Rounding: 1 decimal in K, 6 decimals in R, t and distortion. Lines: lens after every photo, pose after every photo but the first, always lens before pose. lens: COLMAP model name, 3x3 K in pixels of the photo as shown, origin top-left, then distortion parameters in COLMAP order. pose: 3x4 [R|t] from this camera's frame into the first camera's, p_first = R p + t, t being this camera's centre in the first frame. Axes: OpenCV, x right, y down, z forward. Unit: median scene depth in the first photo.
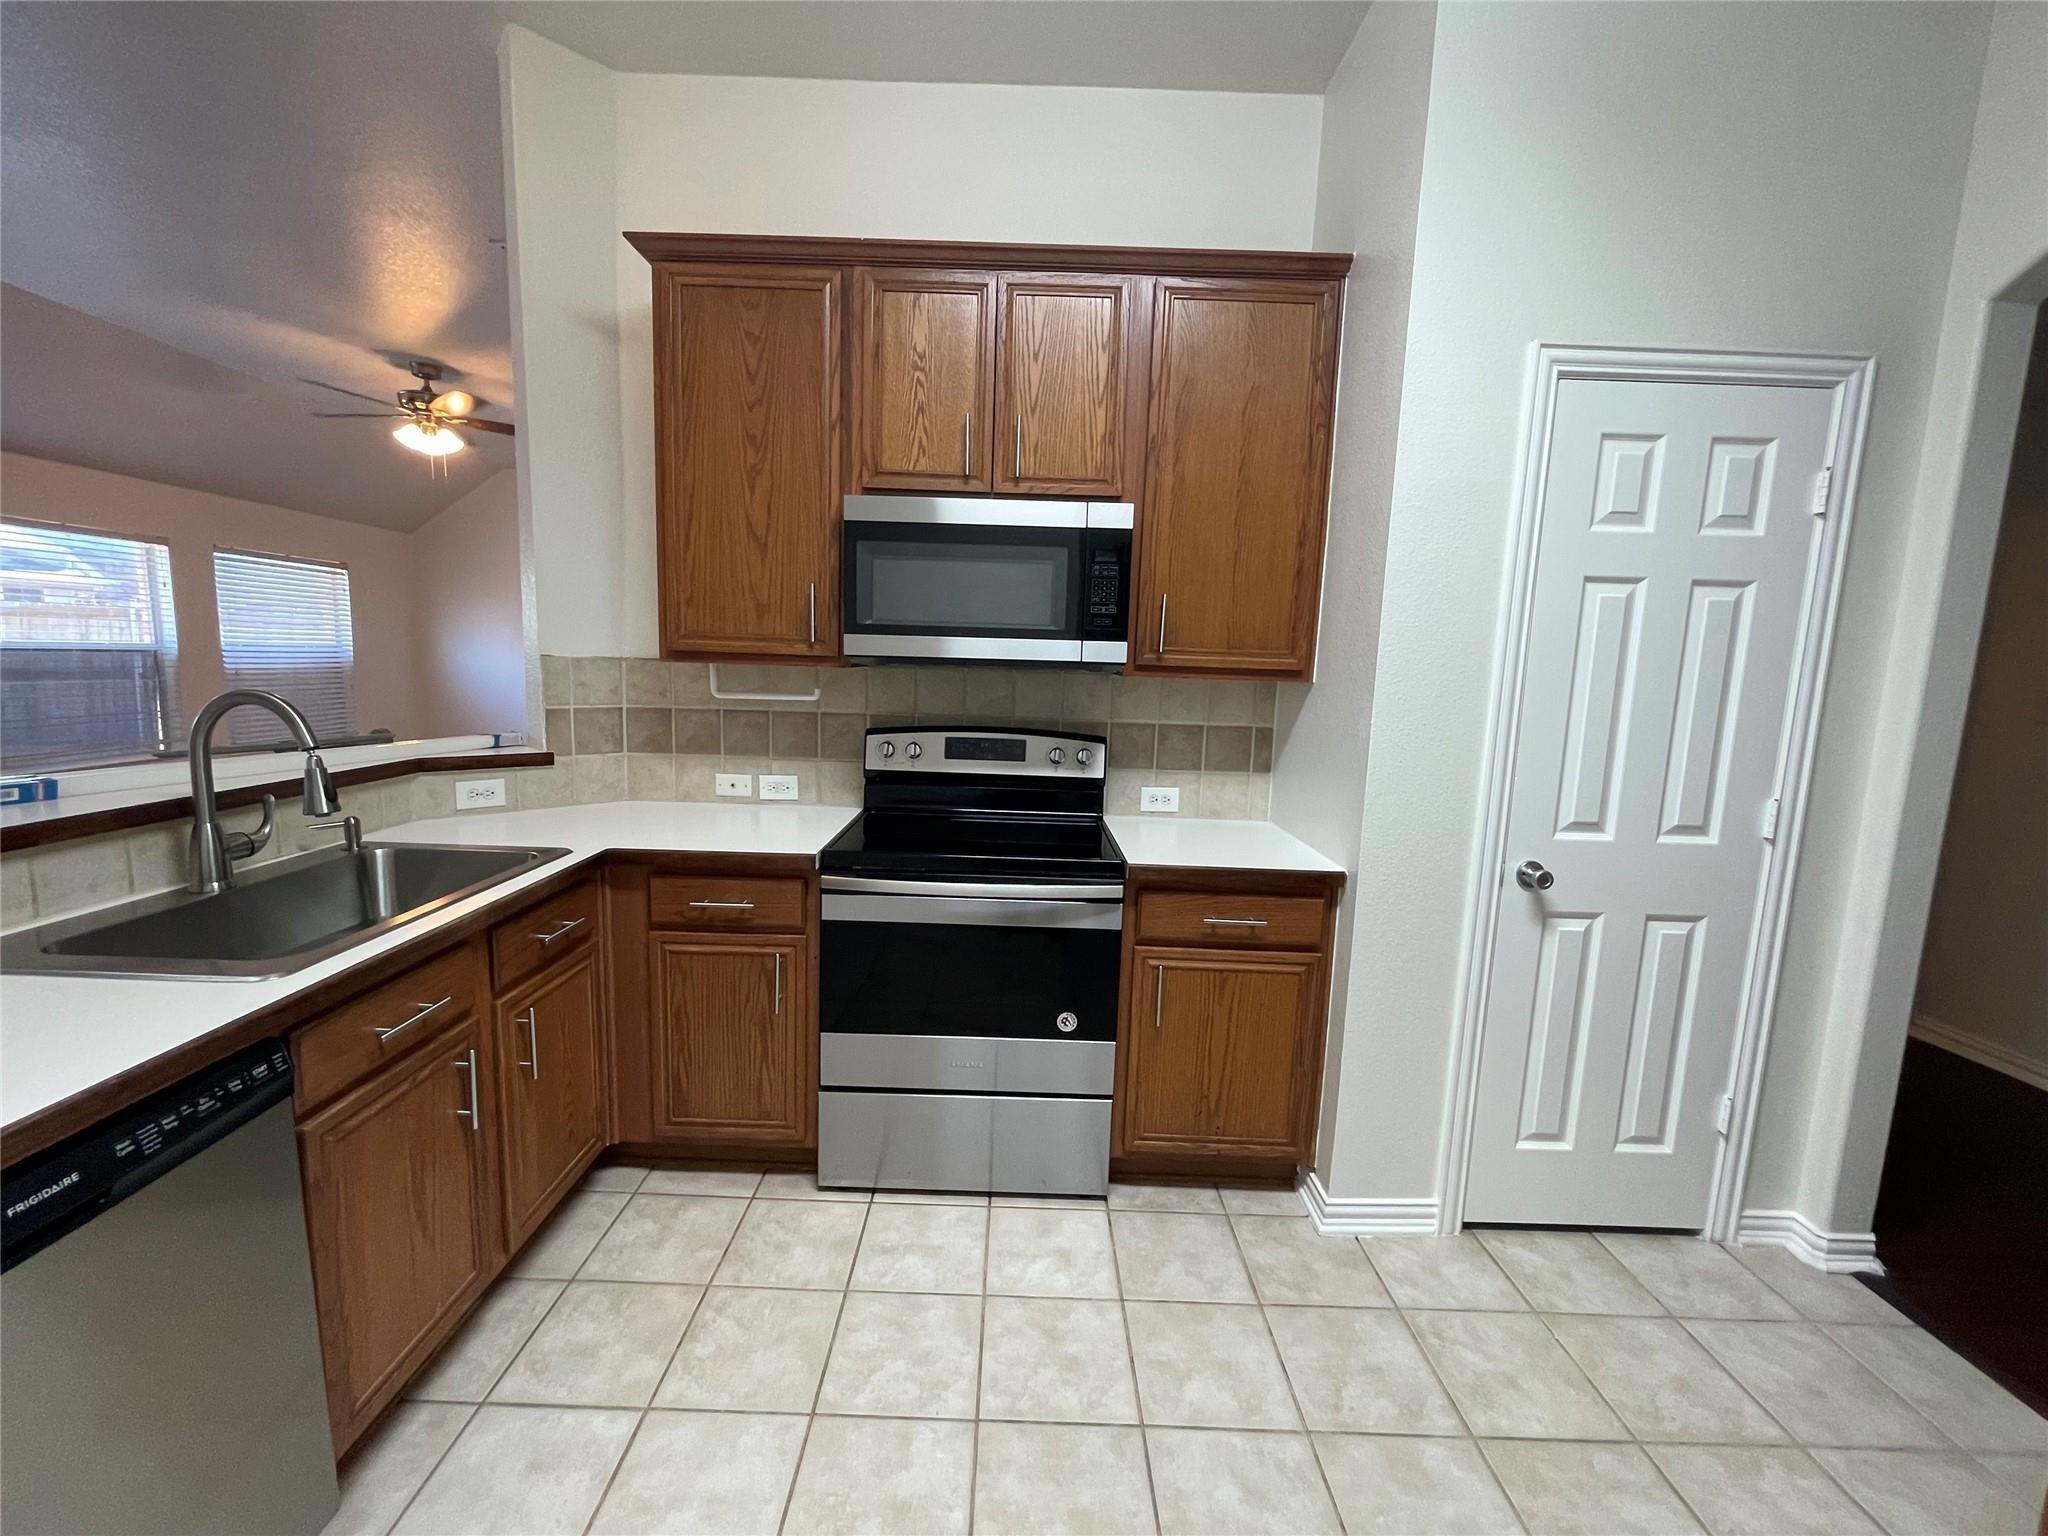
lens RADIAL K [[825.8, 0, 1020.5], [0, 825.8, 771.2], [0, 0, 1]] dist [0.004463, 0.000564]
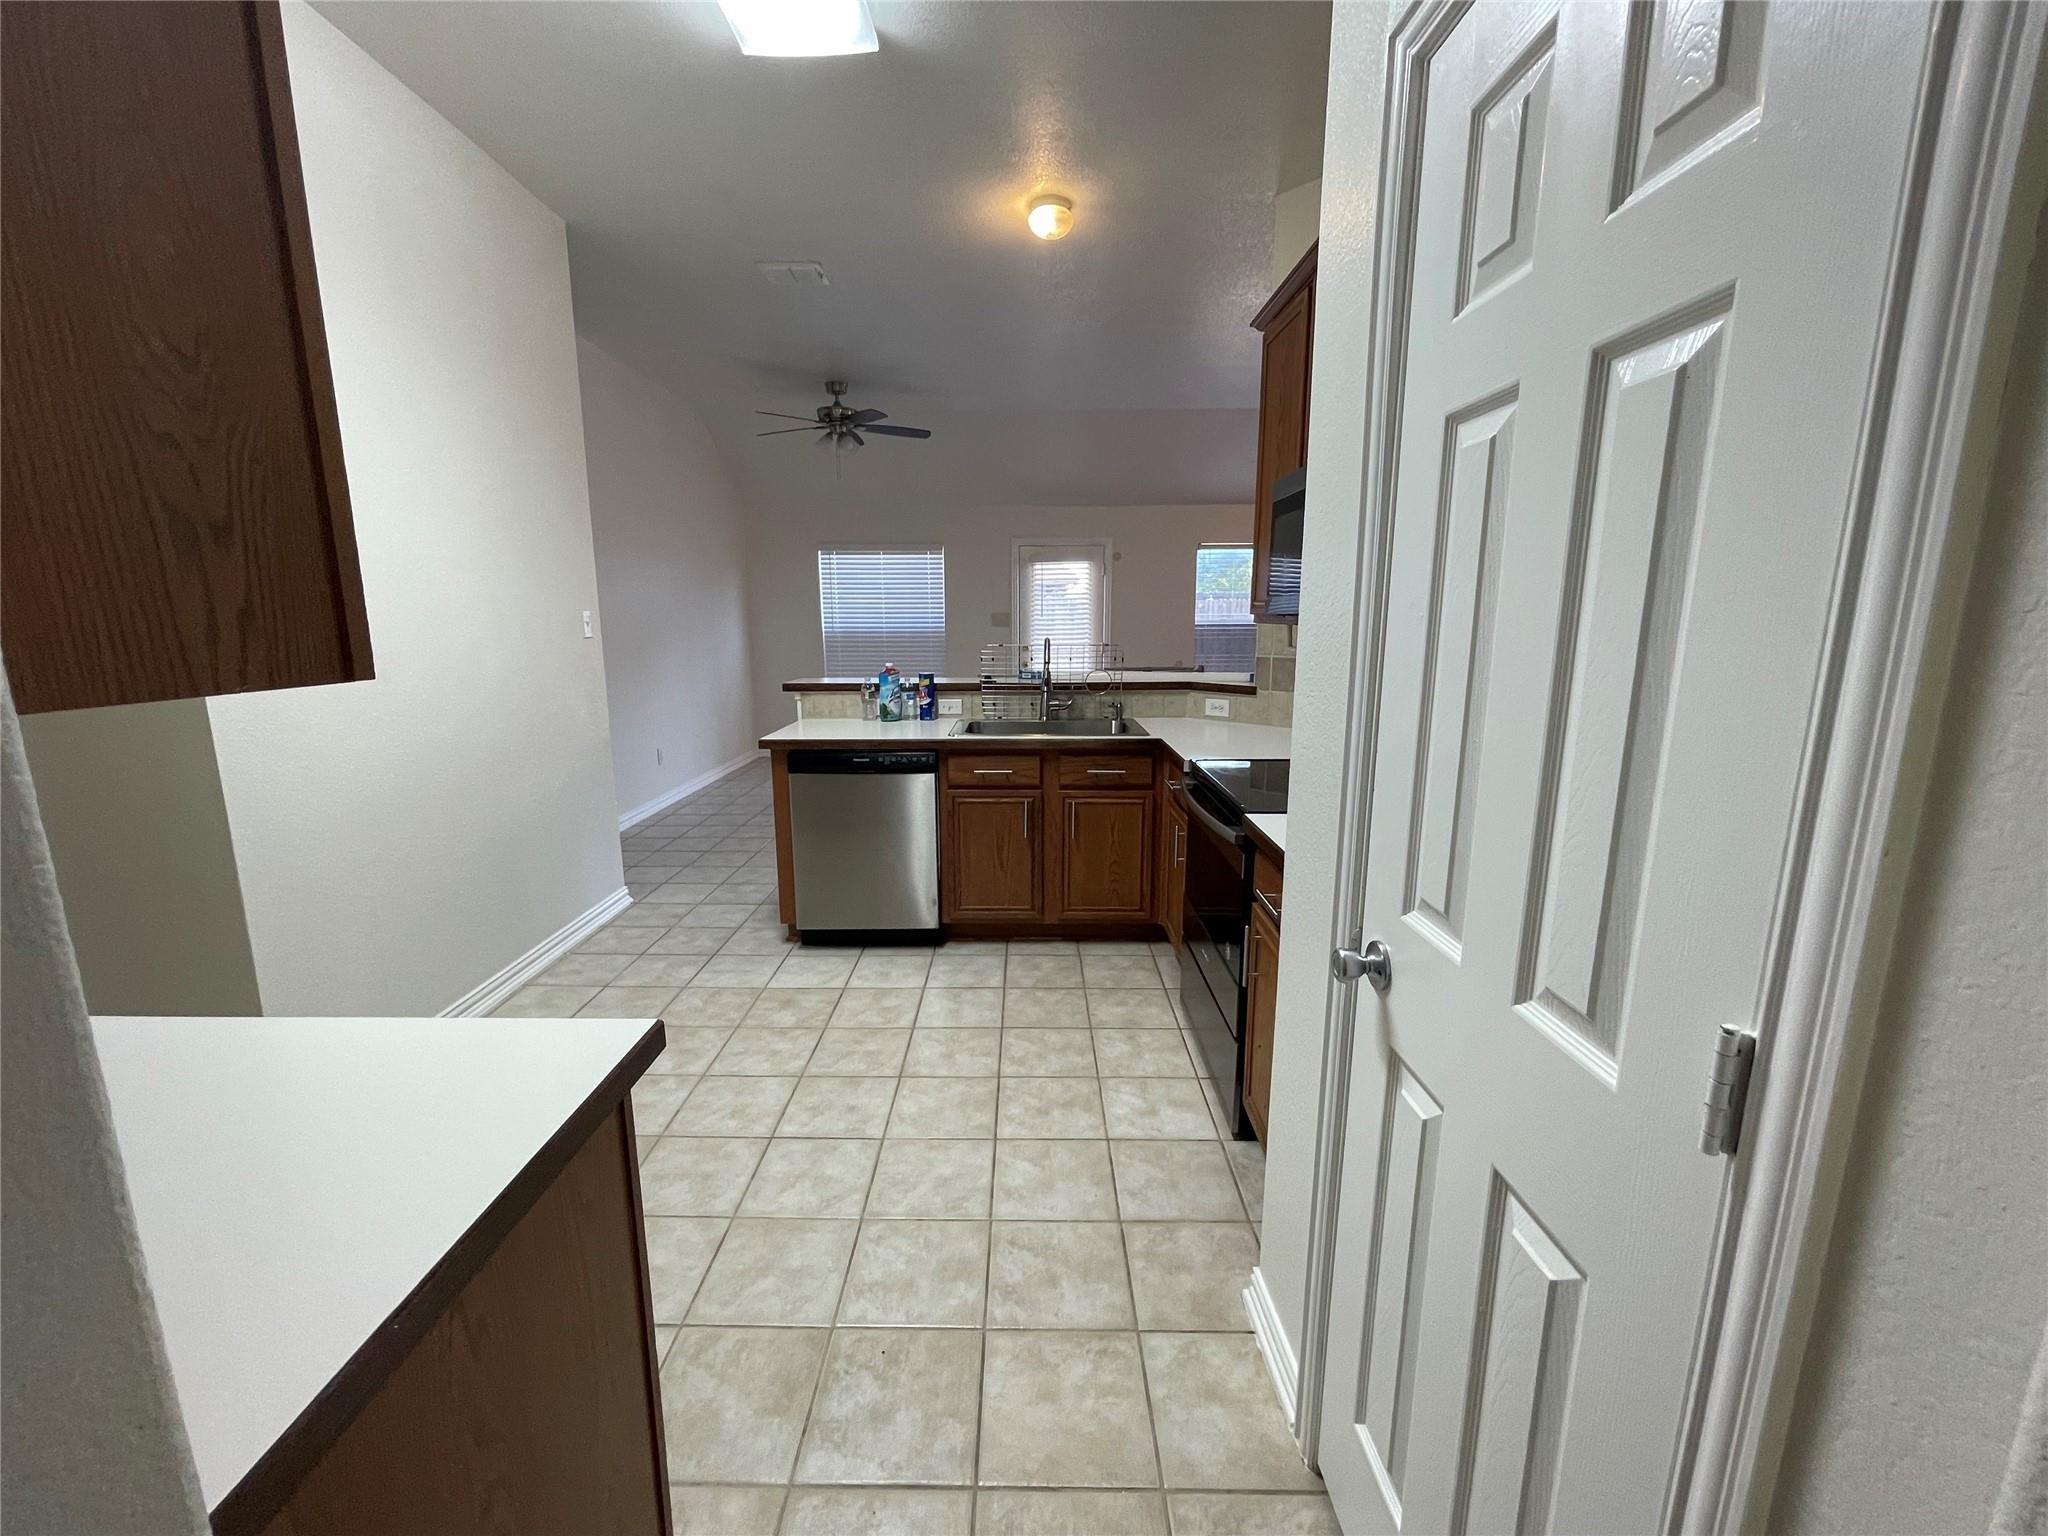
lens RADIAL K [[825.8, 0, 1020.0], [0, 825.8, 768.9], [0, 0, 1]] dist [0.004463, 0.000564]
pose [[-0.001987, 0.156228, -0.987719, 1.346798], [-0.127032, 0.979680, 0.155212, -0.080004], [0.991897, 0.125780, 0.017899, 0.840208]]
